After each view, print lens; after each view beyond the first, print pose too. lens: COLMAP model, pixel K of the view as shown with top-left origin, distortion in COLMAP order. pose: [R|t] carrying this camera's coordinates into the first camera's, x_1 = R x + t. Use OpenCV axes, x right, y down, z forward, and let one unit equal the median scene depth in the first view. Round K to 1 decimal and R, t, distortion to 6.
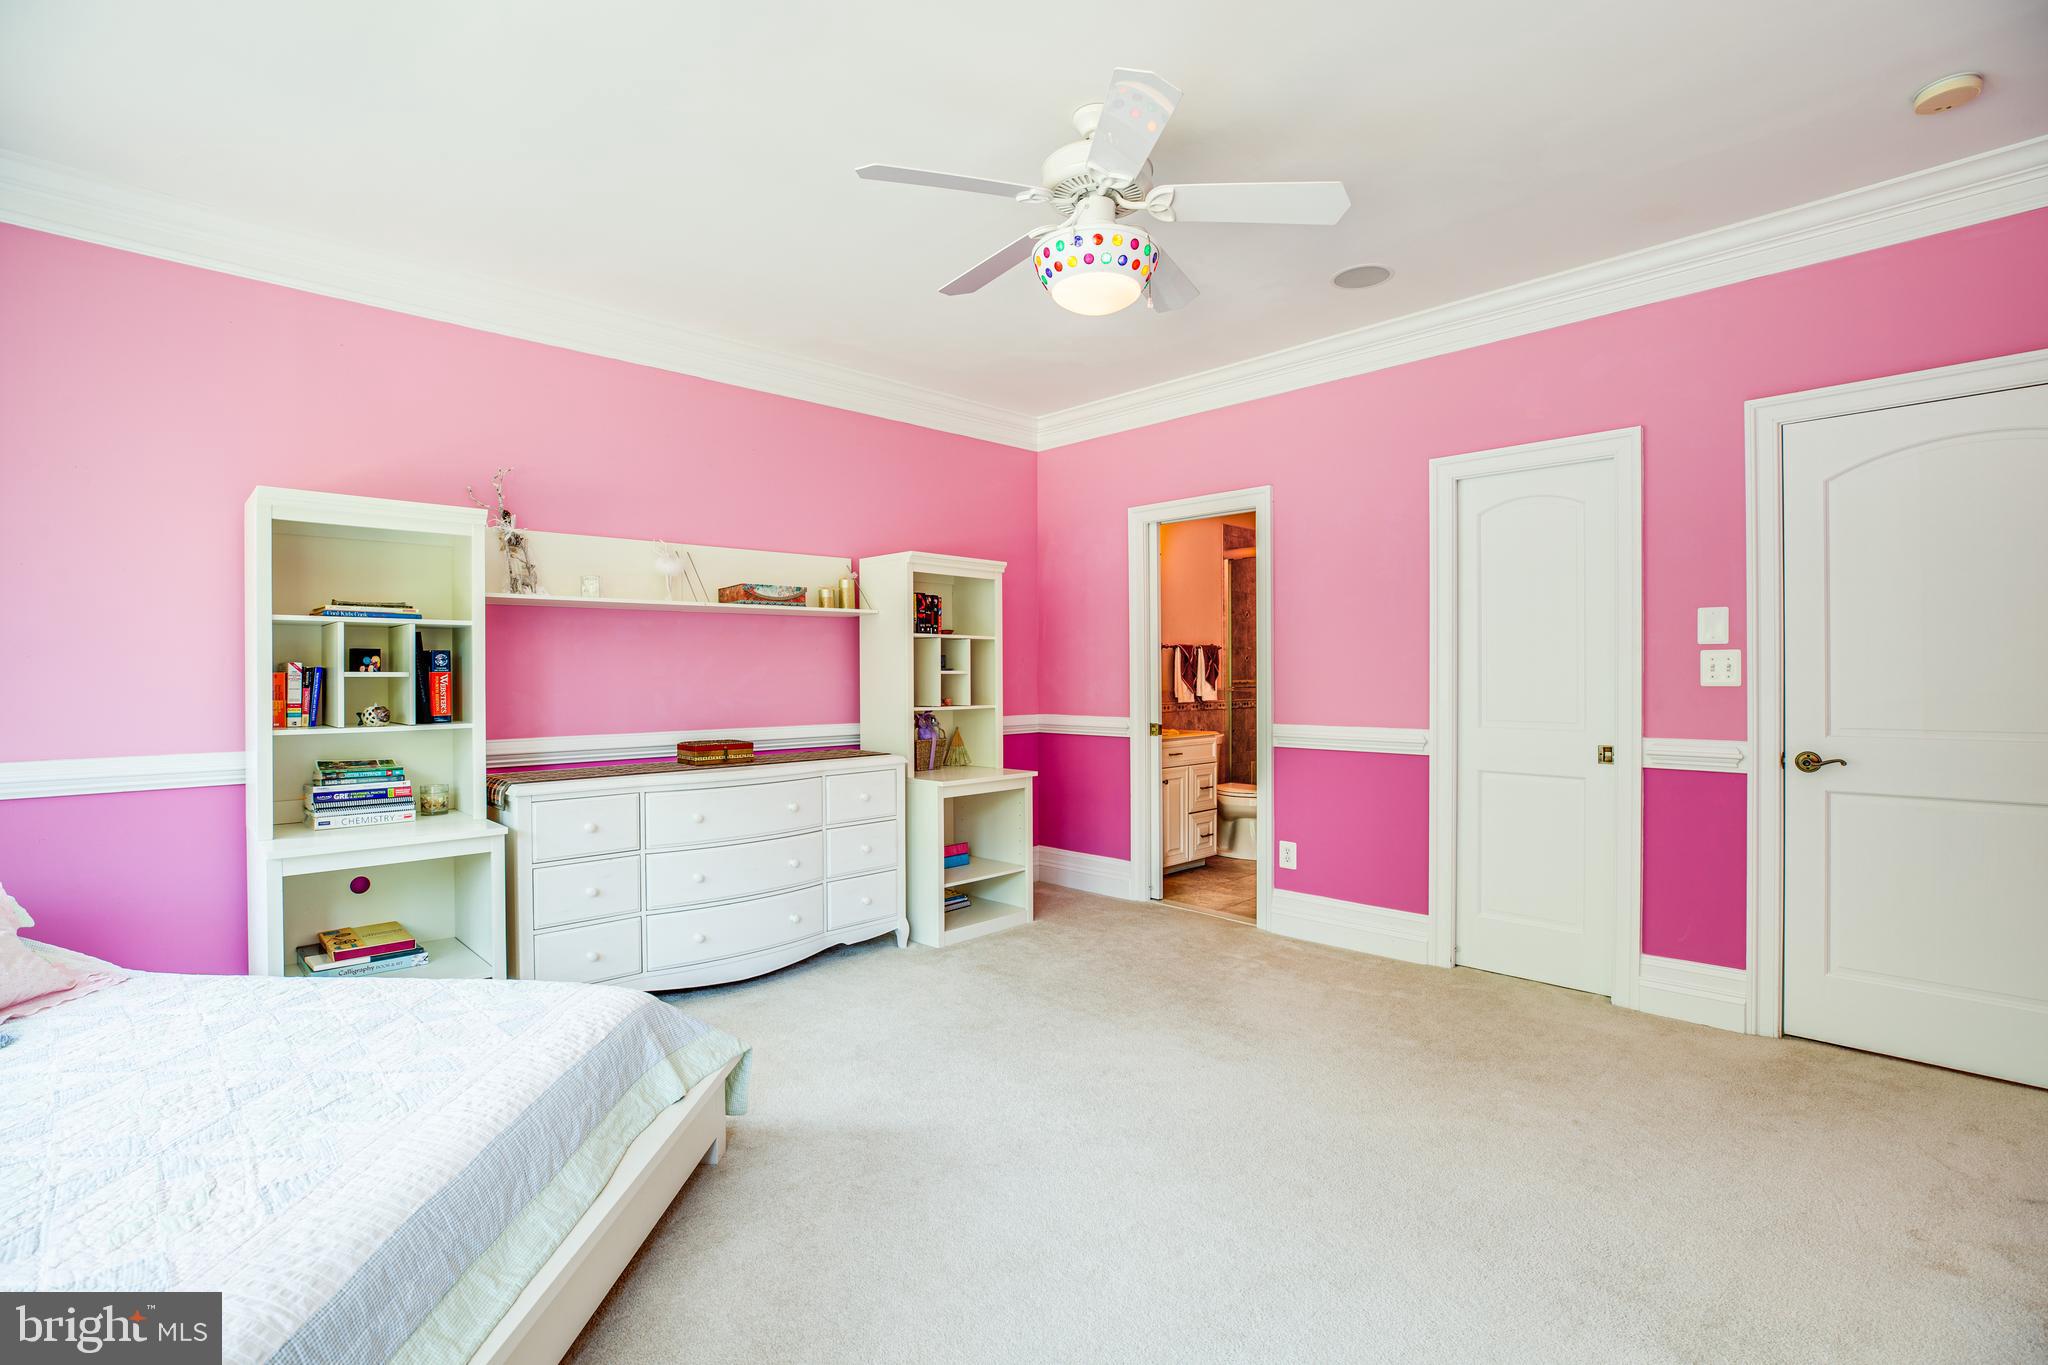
lens RADIAL K [[951.7, 0, 1015.7], [0, 951.7, 680.5], [0, 0, 1]] dist [-0.042036, 0.006534]
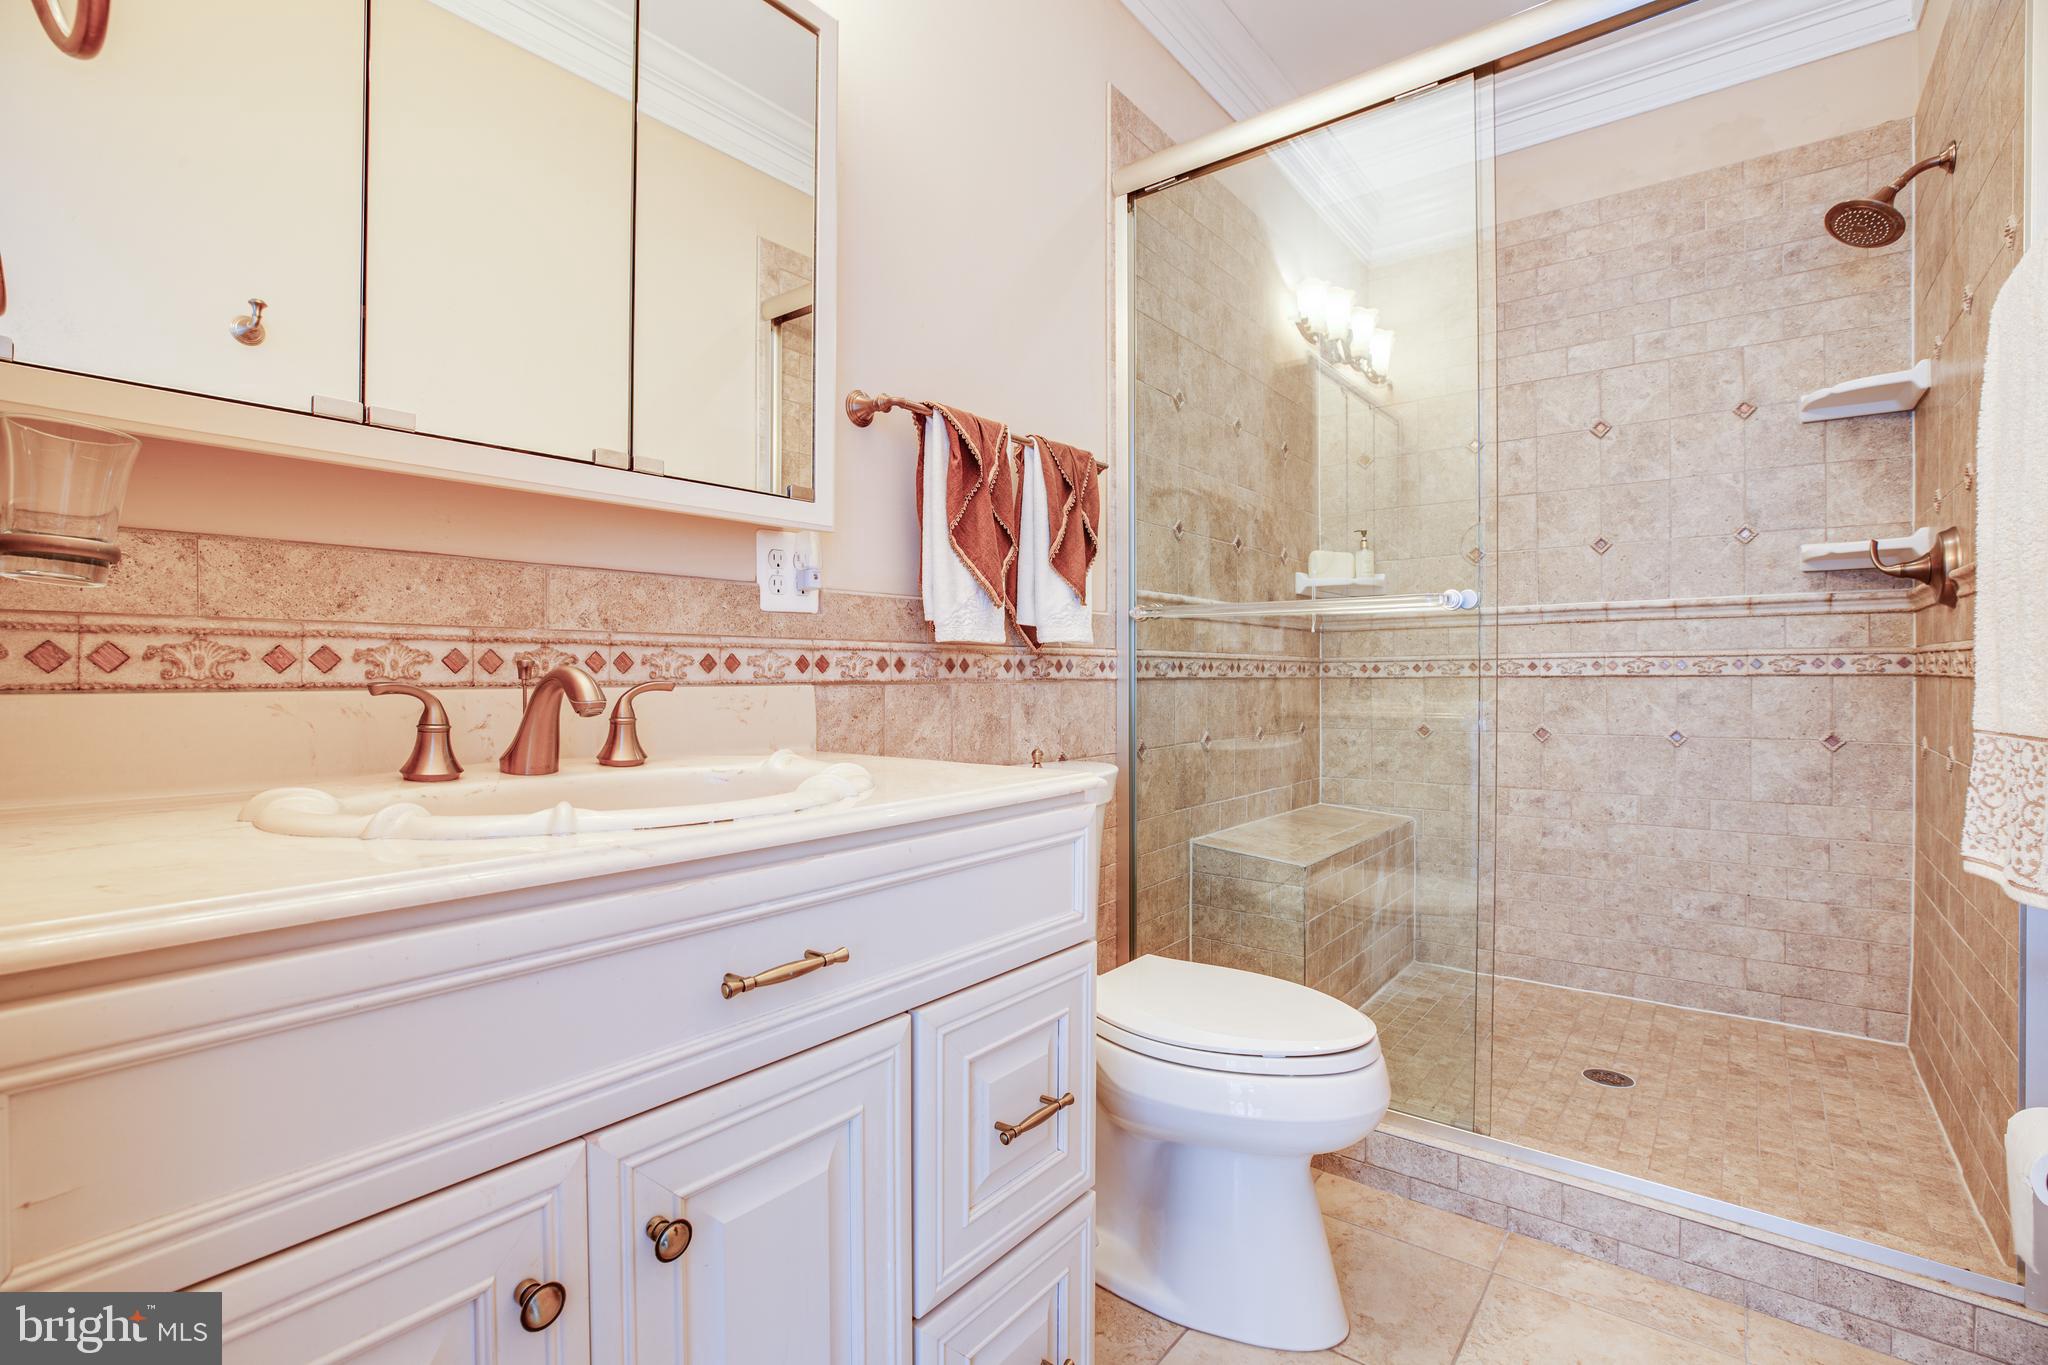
lens RADIAL K [[951.7, 0, 1020.3], [0, 951.7, 677.9], [0, 0, 1]] dist [-0.042036, 0.006534]
pose [[0.989120, 0.000766, 0.147109, 0.156770], [-0.002288, 0.999946, 0.010174, 0.029574], [-0.147093, -0.010400, 0.989068, 0.759631]]
